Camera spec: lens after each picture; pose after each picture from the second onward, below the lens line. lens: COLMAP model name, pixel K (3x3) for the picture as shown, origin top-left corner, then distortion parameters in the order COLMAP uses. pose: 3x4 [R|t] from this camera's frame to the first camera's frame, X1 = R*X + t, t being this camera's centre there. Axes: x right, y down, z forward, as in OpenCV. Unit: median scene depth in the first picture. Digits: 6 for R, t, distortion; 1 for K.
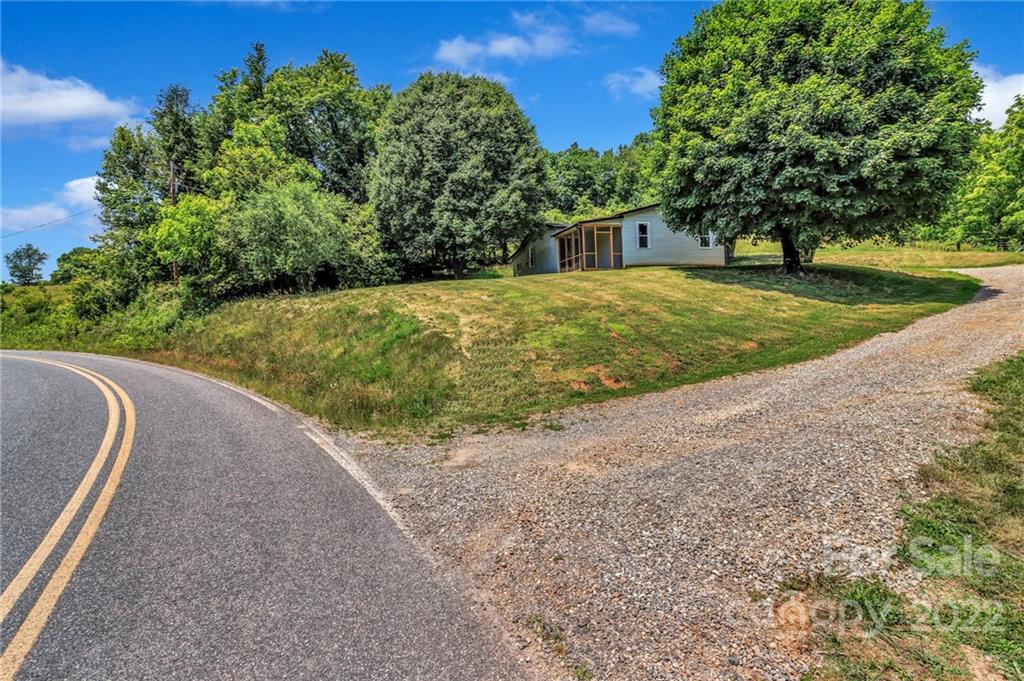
lens RADIAL K [[466.1, 0, 515.6], [0, 466.1, 332.2], [0, 0, 1]] dist [0.000999, 0.000041]
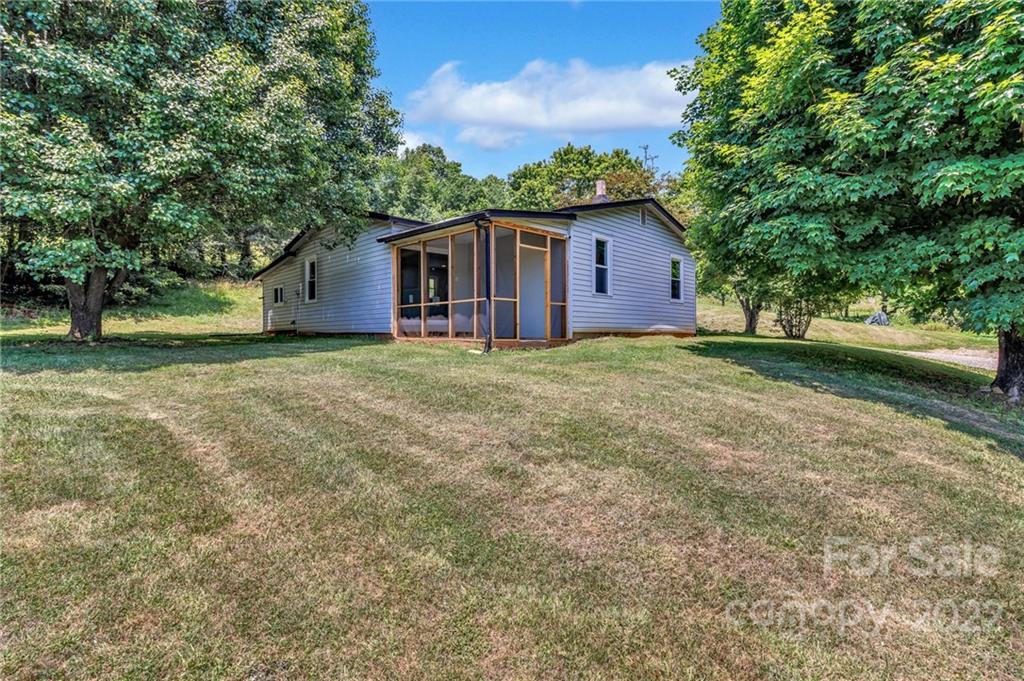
lens RADIAL K [[466.1, 0, 515.6], [0, 466.1, 332.2], [0, 0, 1]] dist [0.000999, 0.000041]
pose [[0.873933, 0.040890, 0.484323, -0.011663], [-0.023854, 0.998863, -0.041287, -0.123737], [-0.485460, 0.024529, 0.873914, 0.650979]]
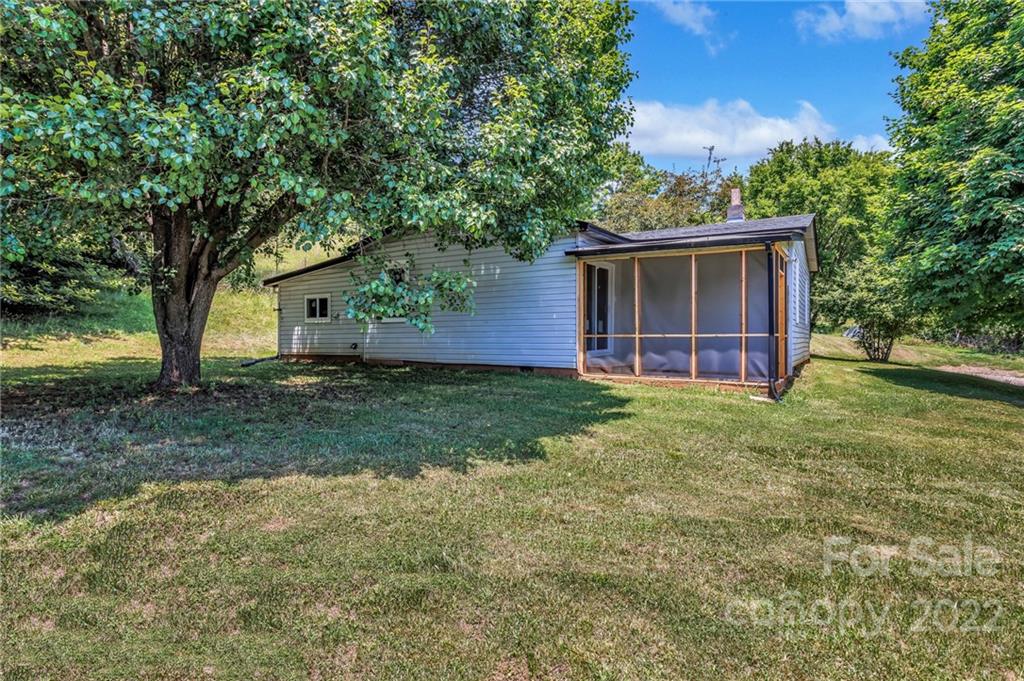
lens RADIAL K [[537.4, 0, 517.2], [0, 537.4, 329.4], [0, 0, 1]] dist [-0.000294, -0.000648]
pose [[0.742110, 0.052164, 0.668245, -0.208251], [-0.019563, 0.998228, -0.056197, -0.144011], [-0.669993, 0.028632, 0.741815, 0.819422]]
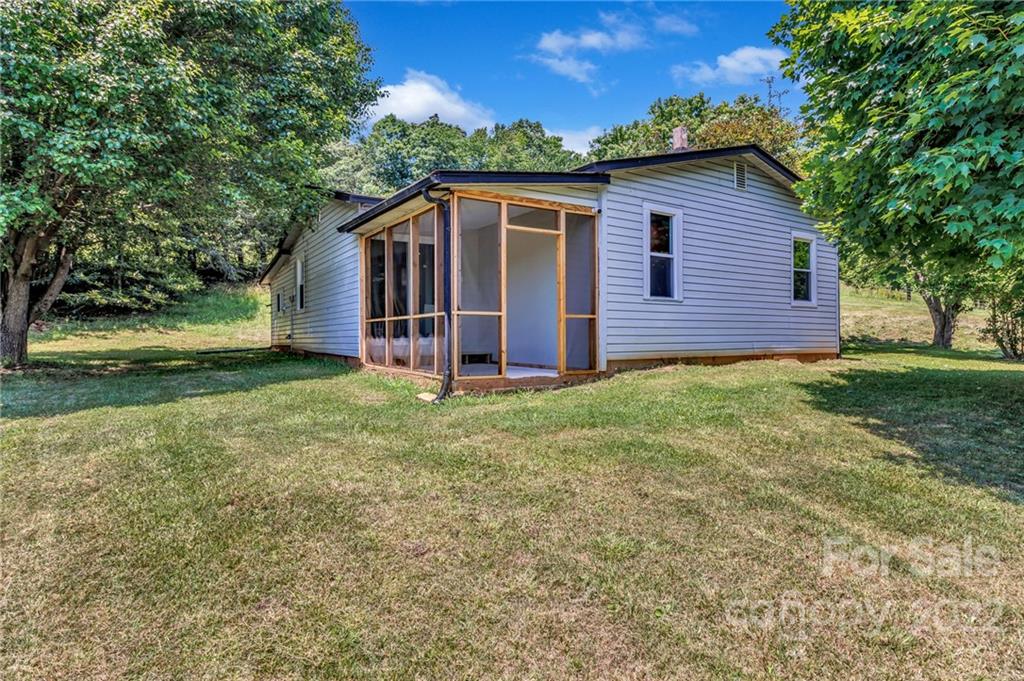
lens RADIAL K [[537.4, 0, 517.2], [0, 537.4, 329.4], [0, 0, 1]] dist [-0.000294, -0.000648]
pose [[0.957525, 0.040875, 0.285439, 0.097234], [-0.030102, 0.998663, -0.042031, -0.145143], [-0.286776, 0.031654, 0.957475, 0.711859]]
